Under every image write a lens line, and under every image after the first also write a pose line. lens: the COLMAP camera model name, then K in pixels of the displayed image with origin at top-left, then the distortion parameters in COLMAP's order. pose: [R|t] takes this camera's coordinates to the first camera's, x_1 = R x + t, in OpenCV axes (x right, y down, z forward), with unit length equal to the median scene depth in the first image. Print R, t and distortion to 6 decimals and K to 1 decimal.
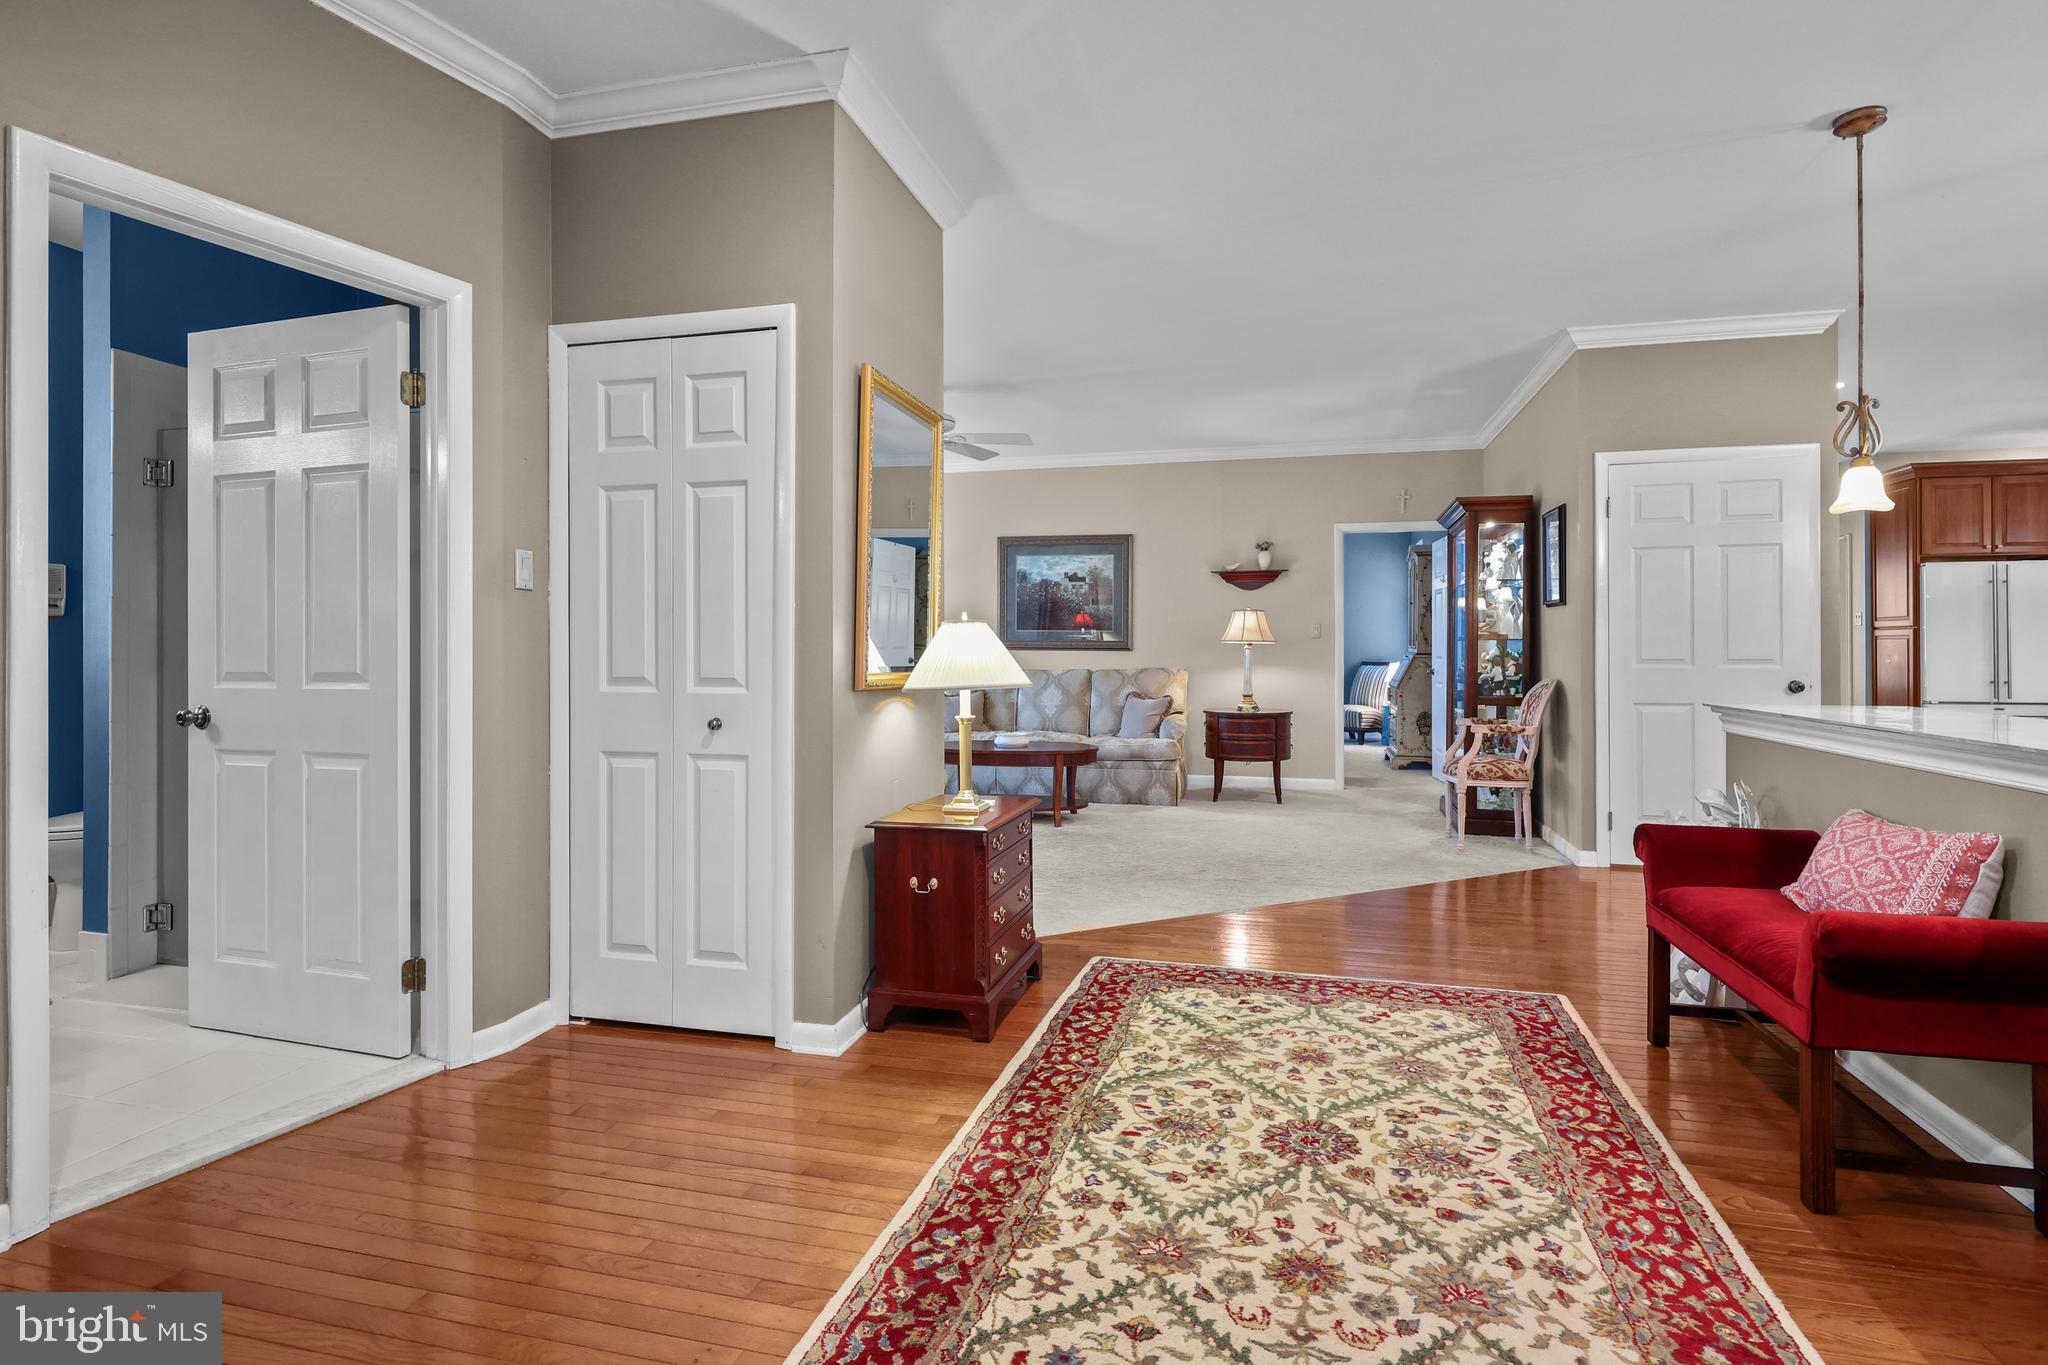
lens RADIAL K [[982.9, 0, 1023.1], [0, 982.9, 673.5], [0, 0, 1]] dist [-0.000560, -0.000533]
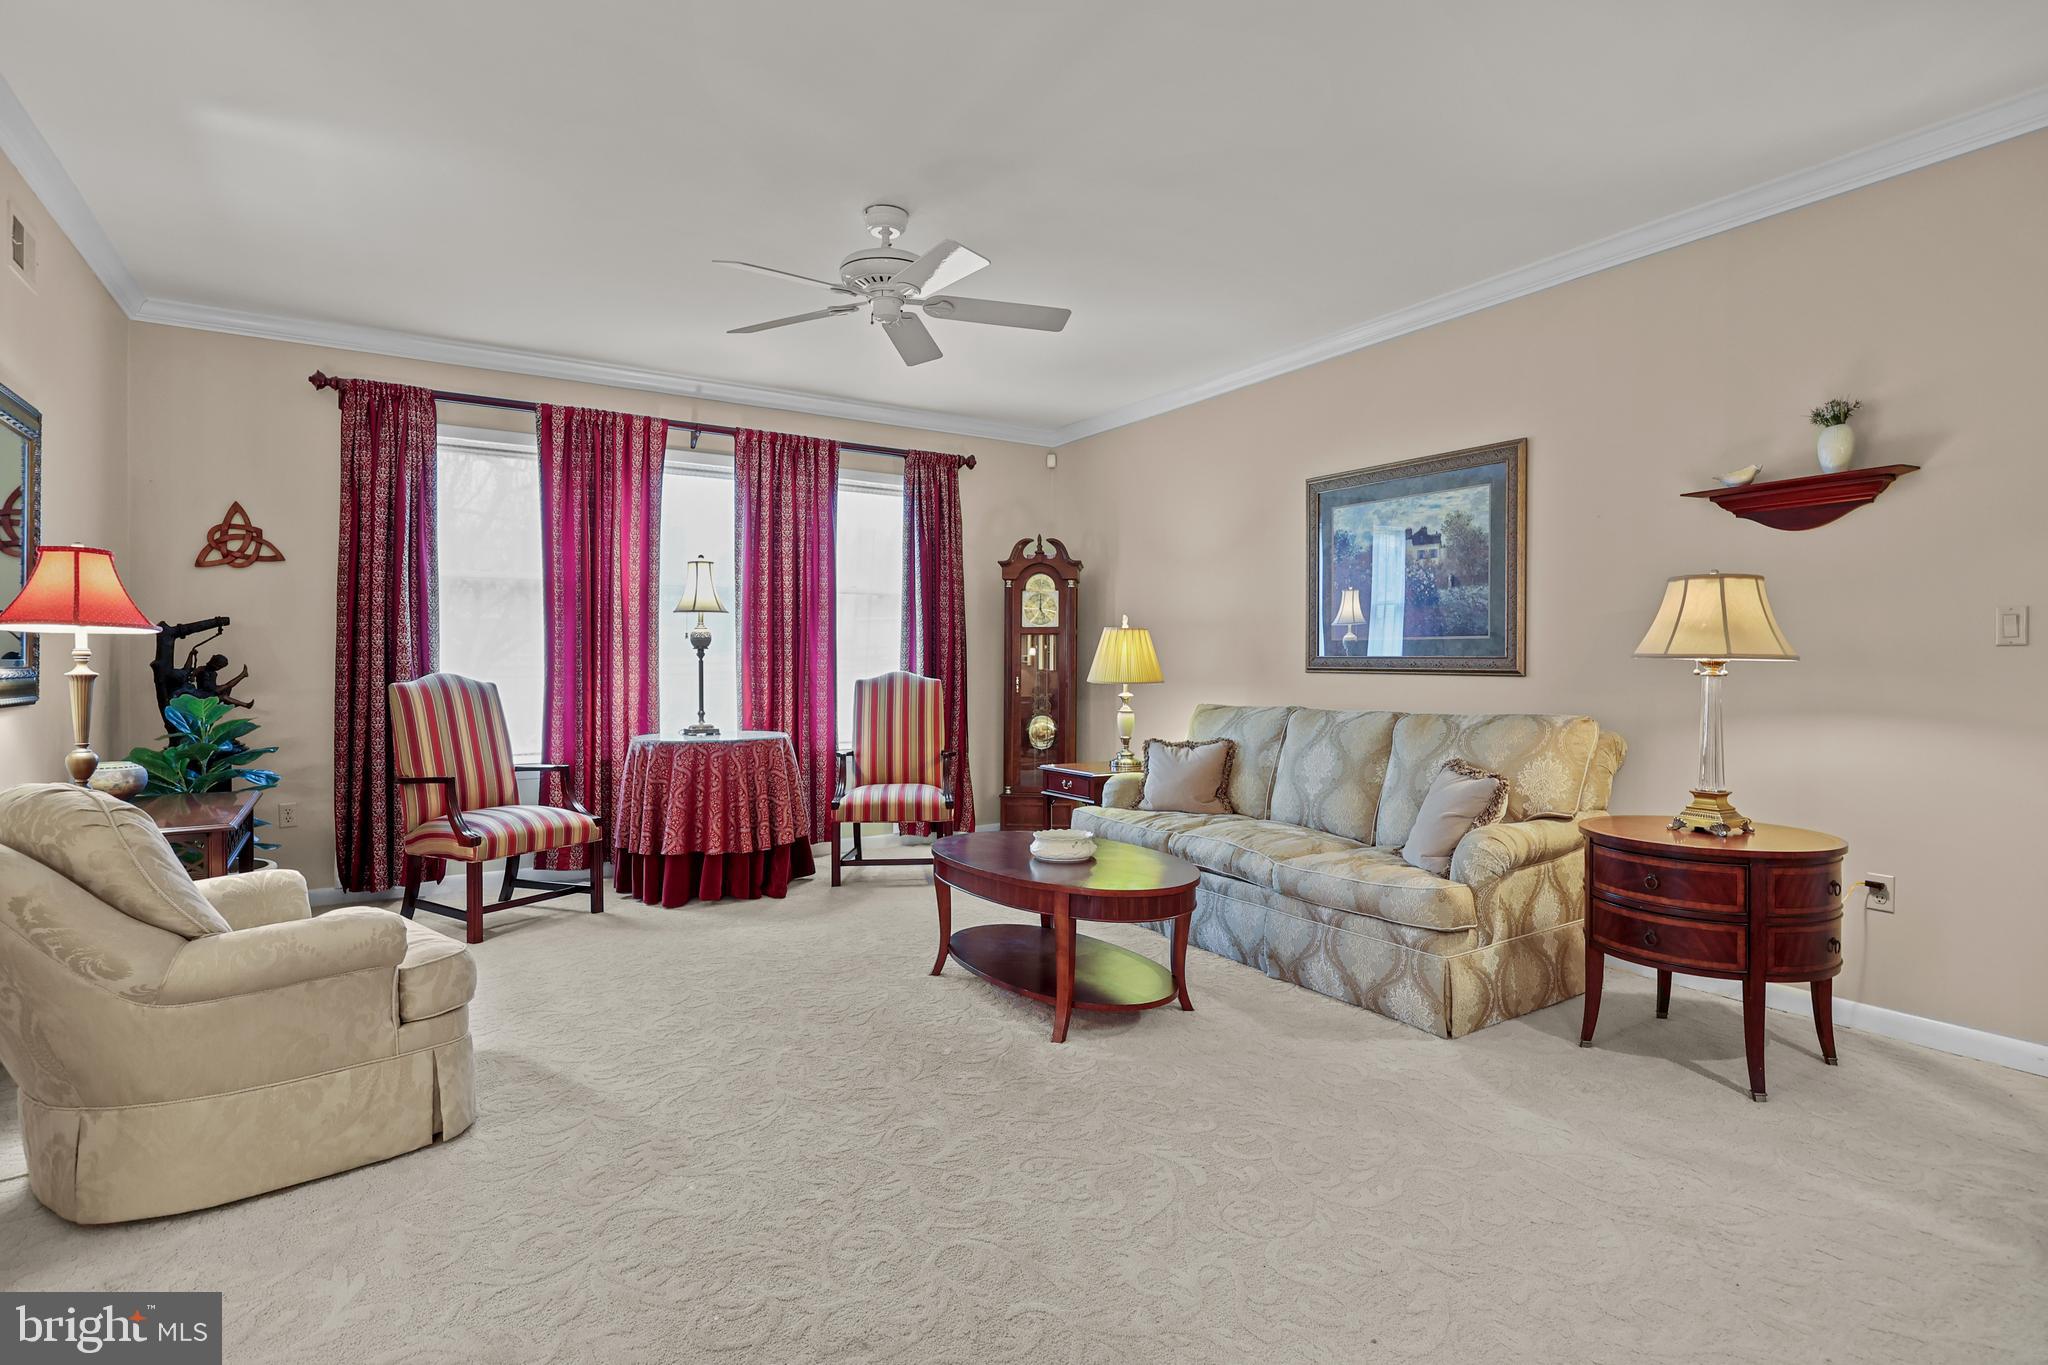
lens RADIAL K [[1022.6, 0, 1029.5], [0, 1022.6, 667.7], [0, 0, 1]] dist [-0.001770, -0.000331]
pose [[0.711747, -0.003016, -0.702429, 0.308781], [-0.002154, 0.999977, -0.006477, -0.024258], [0.702432, 0.006123, 0.711724, 0.489136]]
